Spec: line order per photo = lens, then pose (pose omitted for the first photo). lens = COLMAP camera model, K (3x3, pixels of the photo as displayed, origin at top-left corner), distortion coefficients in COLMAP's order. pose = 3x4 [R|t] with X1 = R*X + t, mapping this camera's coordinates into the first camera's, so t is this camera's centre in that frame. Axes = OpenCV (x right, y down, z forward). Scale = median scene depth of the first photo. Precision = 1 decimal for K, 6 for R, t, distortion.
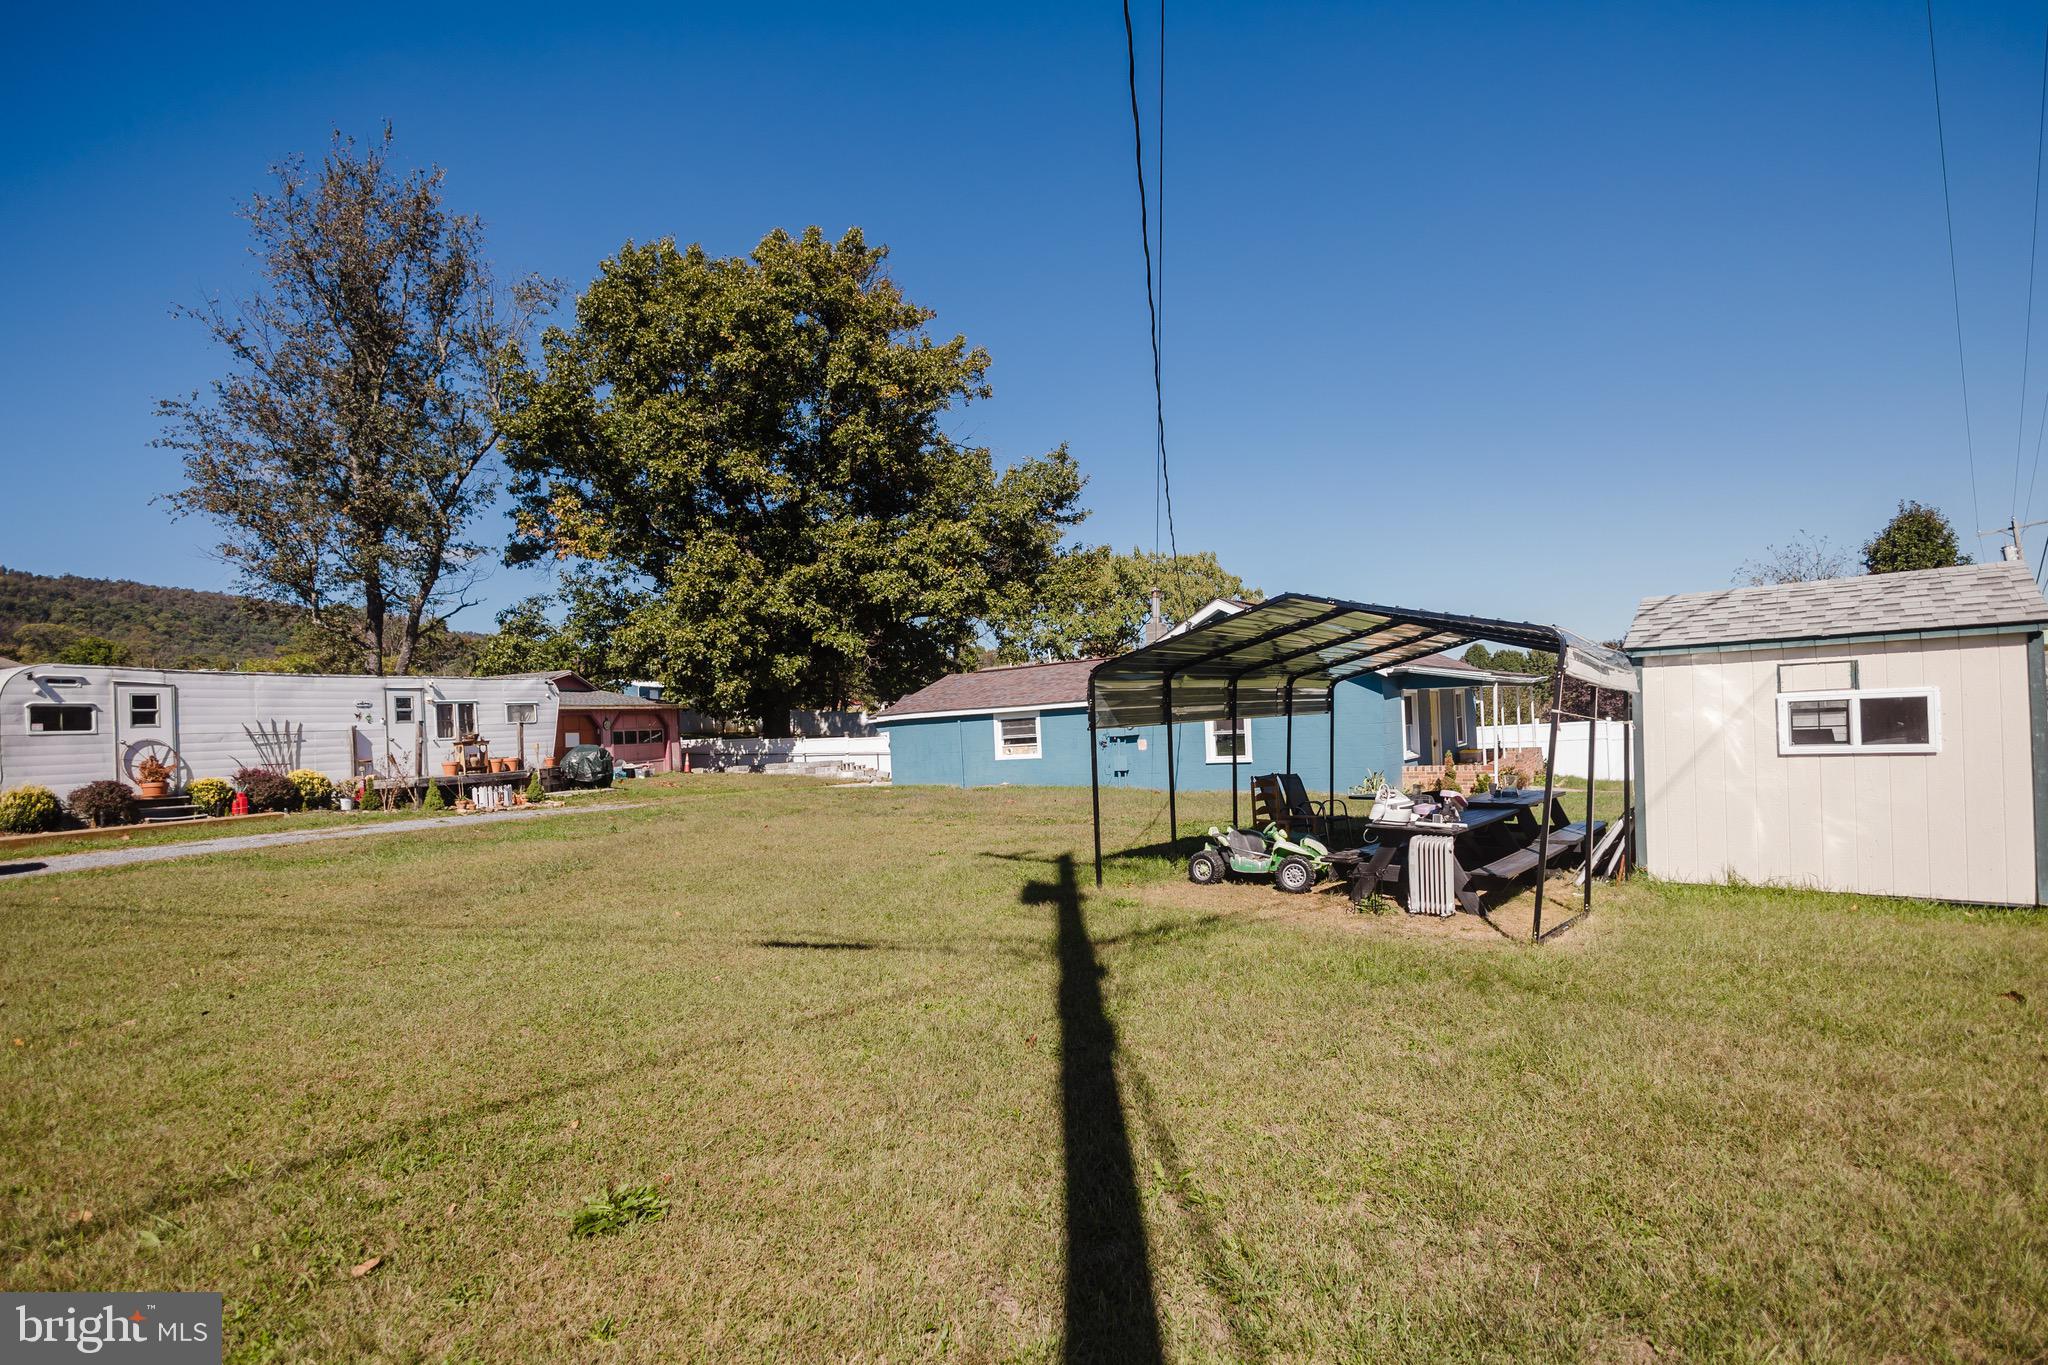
lens RADIAL K [[973.8, 0, 1007.8], [0, 973.8, 721.5], [0, 0, 1]] dist [0.010523, -0.003203]
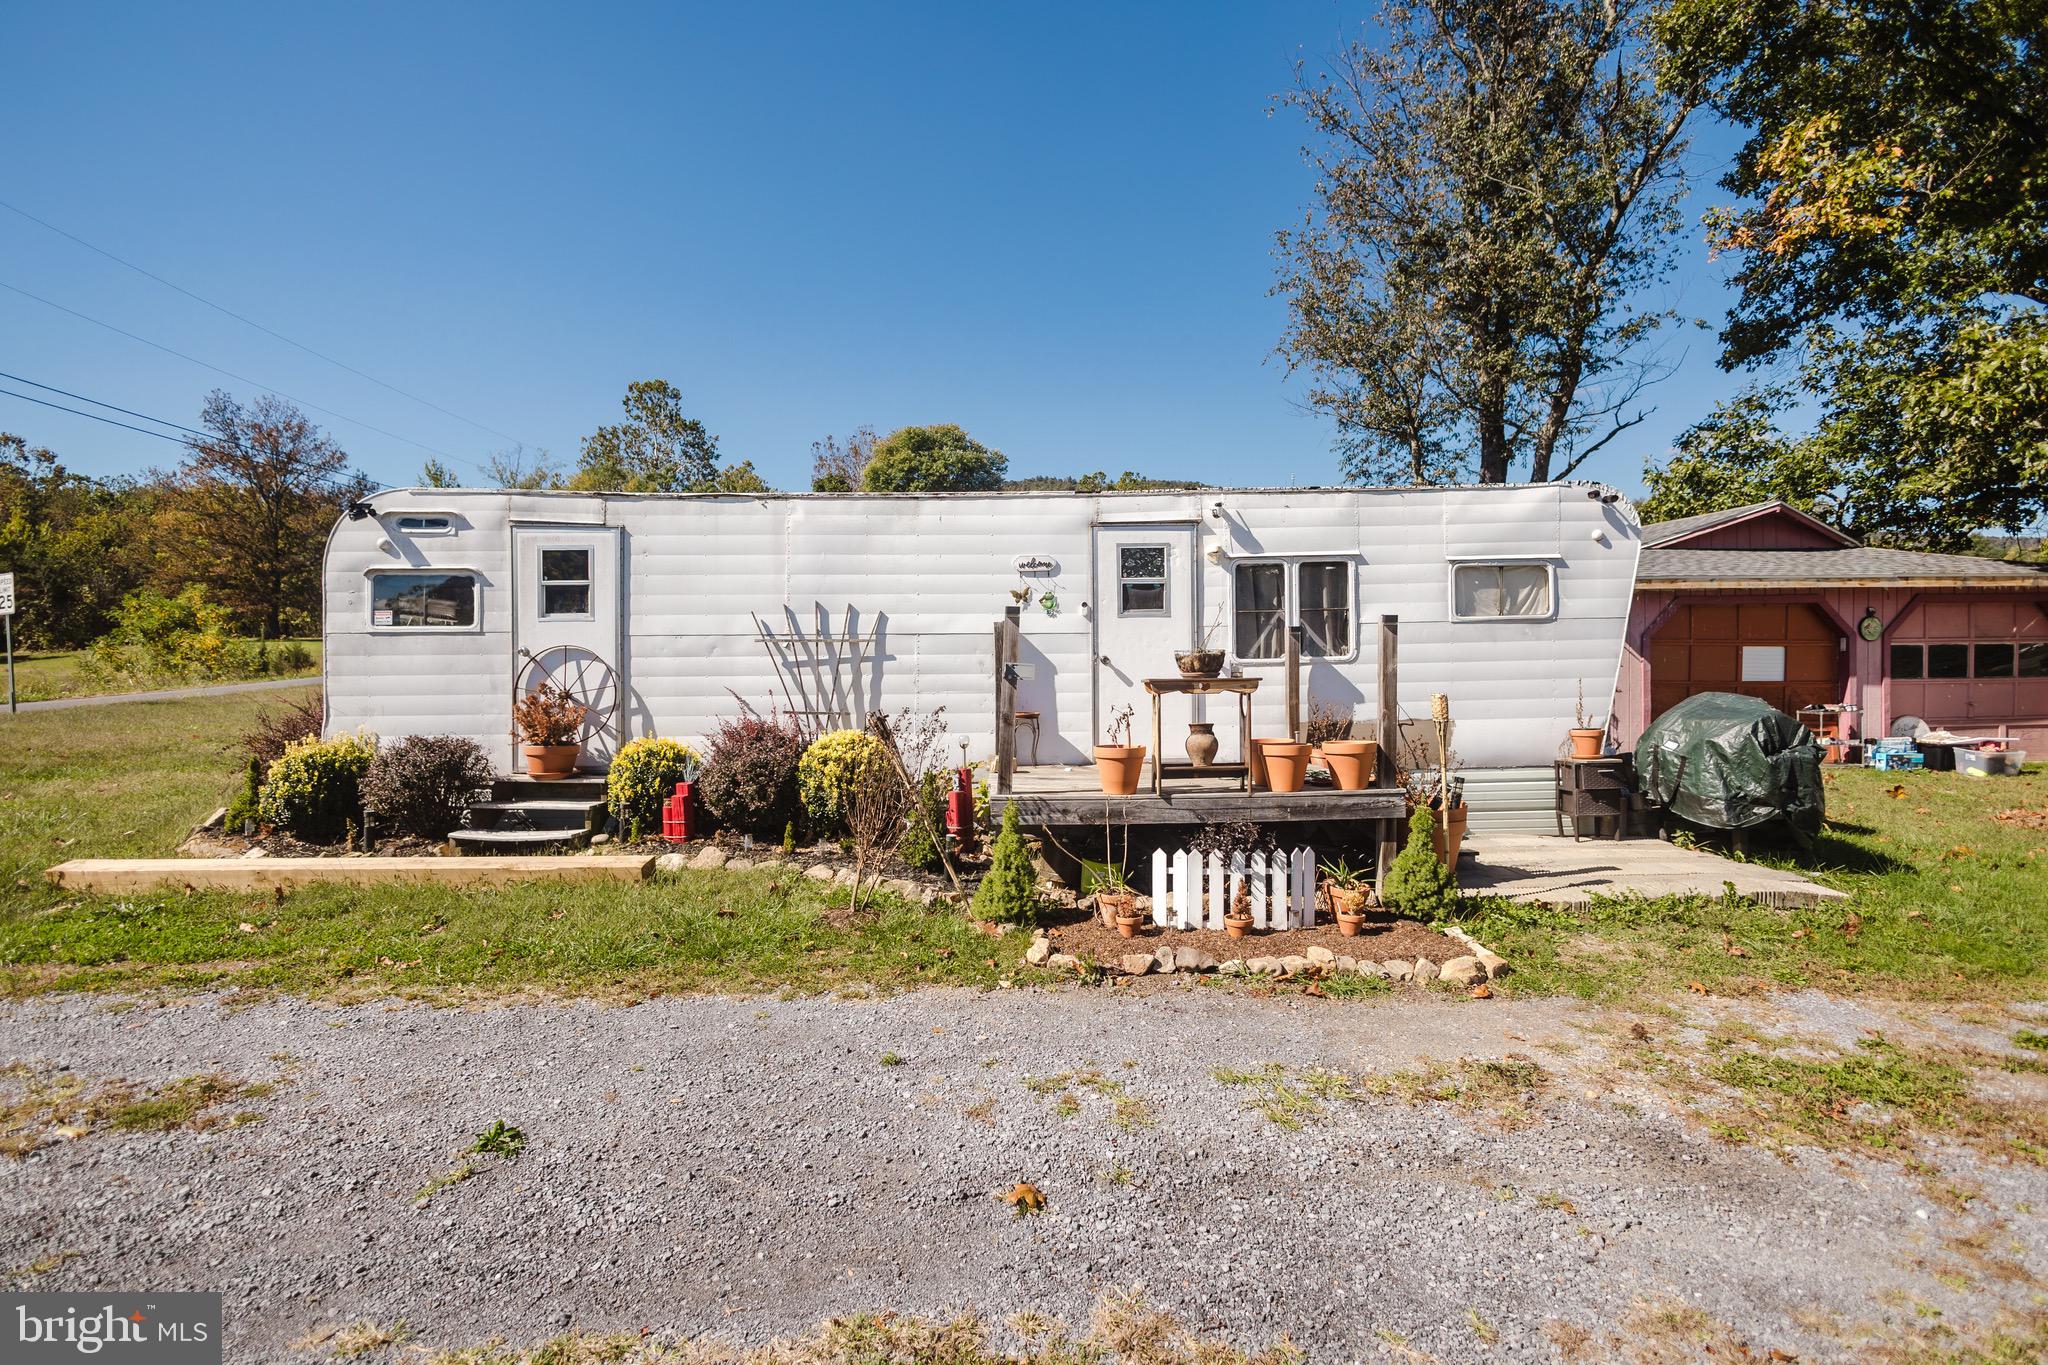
lens RADIAL K [[973.8, 0, 1044.5], [0, 973.8, 682.0], [0, 0, 1]] dist [0.010523, -0.003203]
pose [[0.424174, 0.061335, -0.903501, -0.193724], [-0.007142, 0.997899, 0.064390, 0.002051], [0.905553, -0.020859, 0.423721, 0.529984]]
